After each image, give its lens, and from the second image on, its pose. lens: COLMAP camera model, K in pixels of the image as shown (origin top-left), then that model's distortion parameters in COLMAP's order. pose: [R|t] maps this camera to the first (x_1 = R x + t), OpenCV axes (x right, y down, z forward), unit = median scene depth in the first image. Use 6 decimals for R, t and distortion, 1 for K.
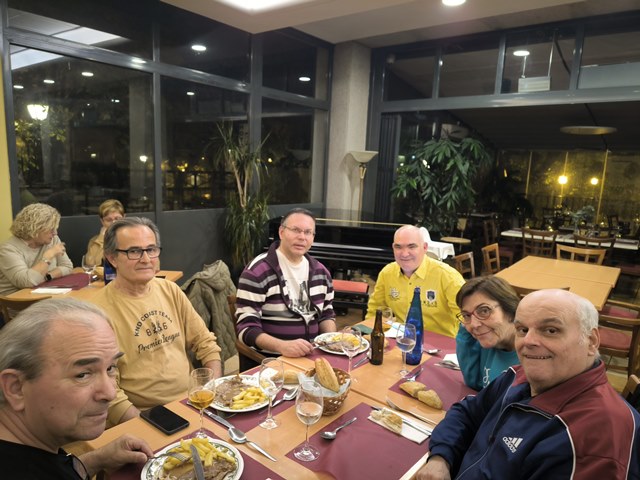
lens RADIAL K [[453.3, 0, 312.0], [0, 453.3, 240.8], [0, 0, 1]] dist [0.025436, -0.000990]
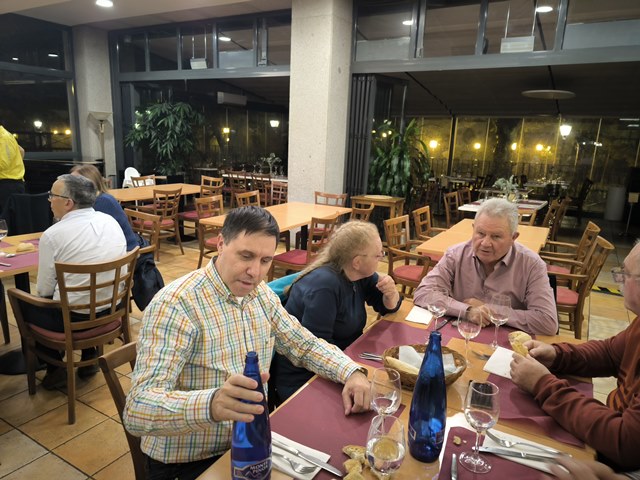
lens RADIAL K [[446.2, 0, 320.0], [0, 446.2, 240.0], [0, 0, 1]] dist [0.047091, -0.039854]
pose [[0.992865, -0.027858, 0.115946, 0.580184], [0.019792, 0.997340, 0.070149, 0.094714], [-0.117592, -0.067354, 0.990775, -0.391575]]
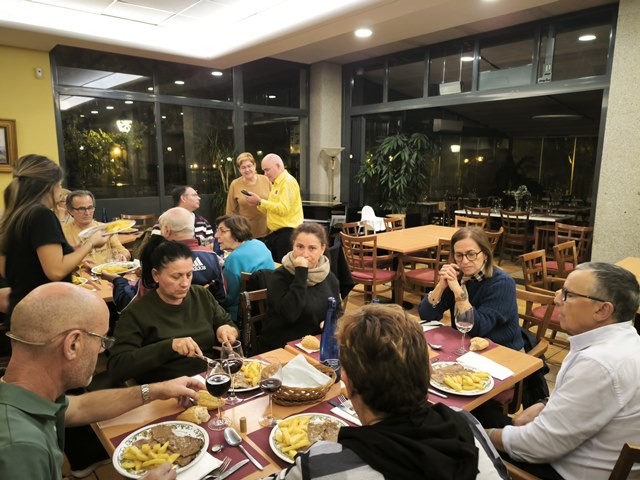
lens RADIAL K [[446.2, 0, 320.0], [0, 446.2, 240.0], [0, 0, 1]] dist [0.047091, -0.039854]
pose [[0.980240, -0.002832, -0.197794, 0.322824], [0.004983, 0.999934, 0.010381, 0.047468], [0.197751, -0.011161, 0.980189, -0.232095]]
